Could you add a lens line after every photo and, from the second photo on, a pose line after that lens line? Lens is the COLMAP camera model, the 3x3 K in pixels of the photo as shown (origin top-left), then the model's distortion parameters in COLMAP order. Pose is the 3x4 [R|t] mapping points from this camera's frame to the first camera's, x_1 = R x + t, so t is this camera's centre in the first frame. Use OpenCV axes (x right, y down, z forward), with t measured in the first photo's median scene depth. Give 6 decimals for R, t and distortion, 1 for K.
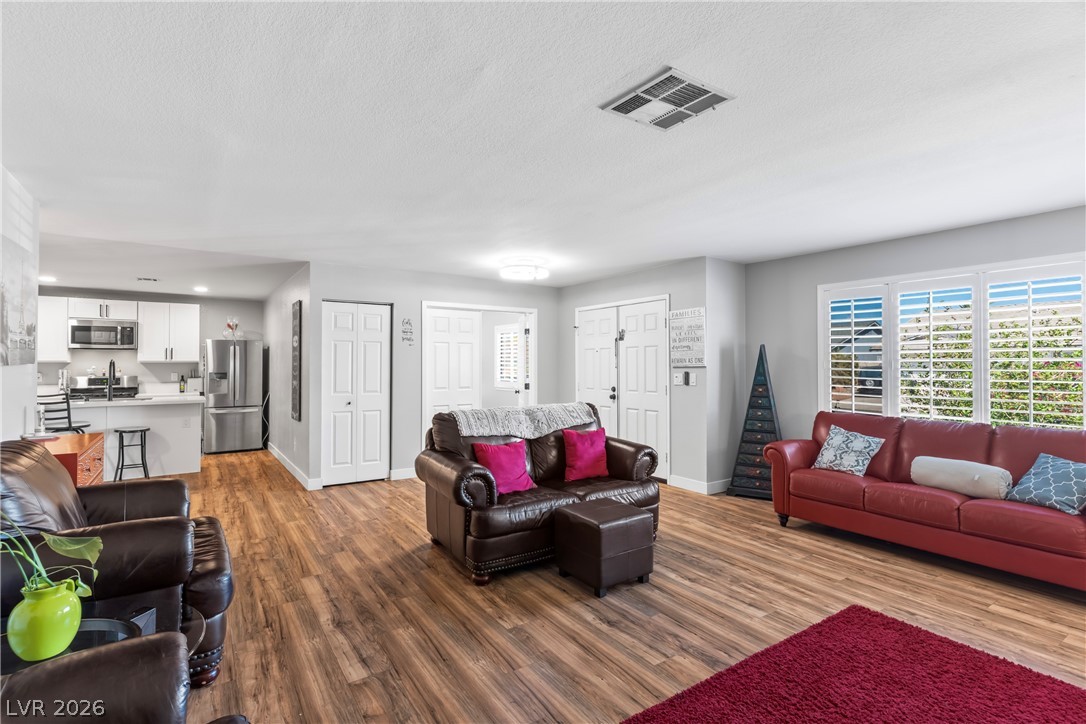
lens RADIAL K [[514.0, 0, 547.3], [0, 514.0, 355.8], [0, 0, 1]] dist [-0.002081, 0.000111]
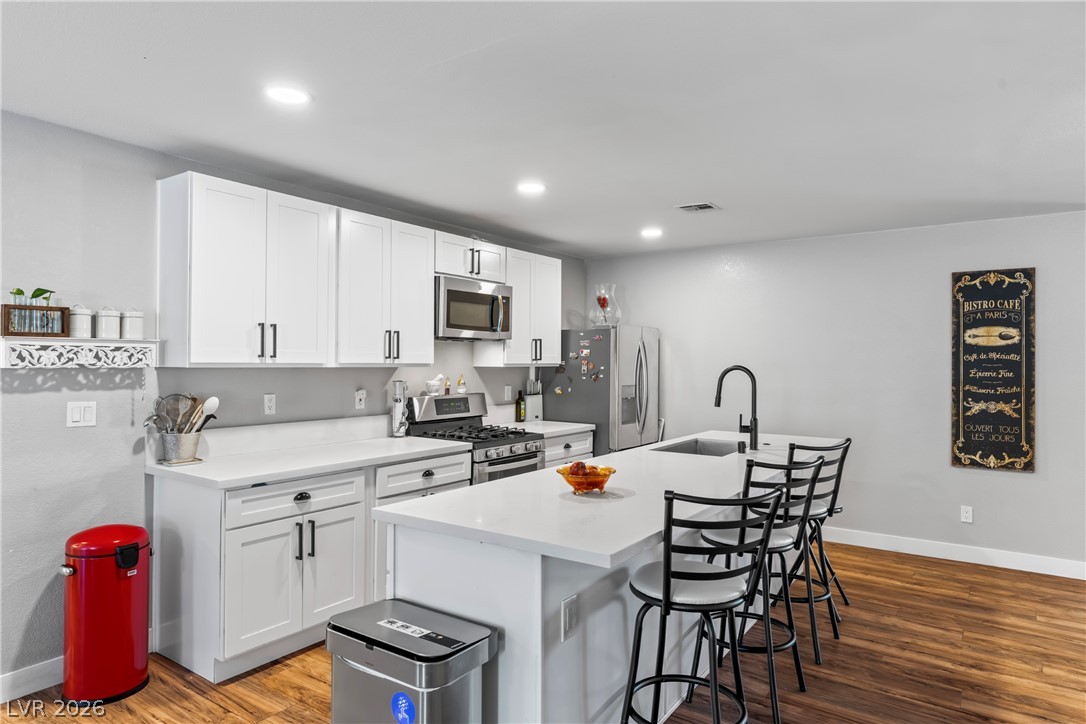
lens RADIAL K [[660.3, 0, 544.4], [0, 660.3, 356.4], [0, 0, 1]] dist [0.000932, 0.001485]
pose [[0.936730, 0.010513, 0.349895, -1.981844], [-0.013380, 0.999894, 0.005778, -0.003239], [-0.349797, -0.010094, 0.936771, 0.739170]]
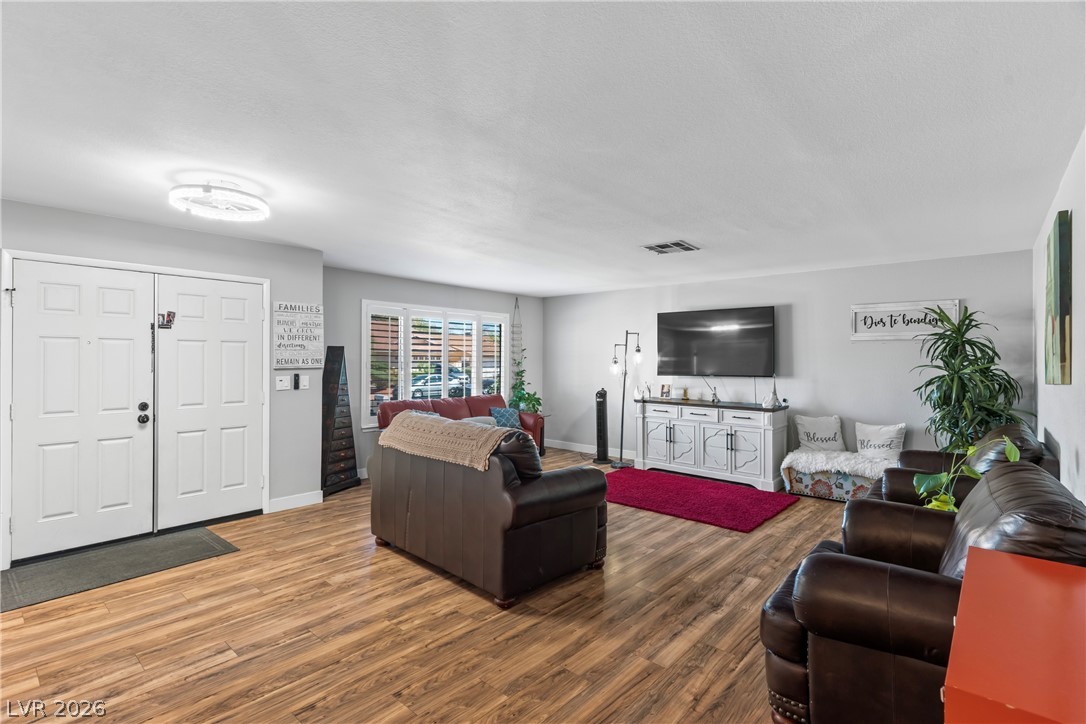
lens RADIAL K [[514.9, 0, 543.6], [0, 514.9, 358.8], [0, 0, 1]] dist [0.005747, 0.000374]
pose [[-0.250599, -0.001683, 0.968089, -0.979682], [-0.024834, 0.999681, -0.004691, -0.001592], [-0.967772, -0.025217, -0.250561, 1.161534]]
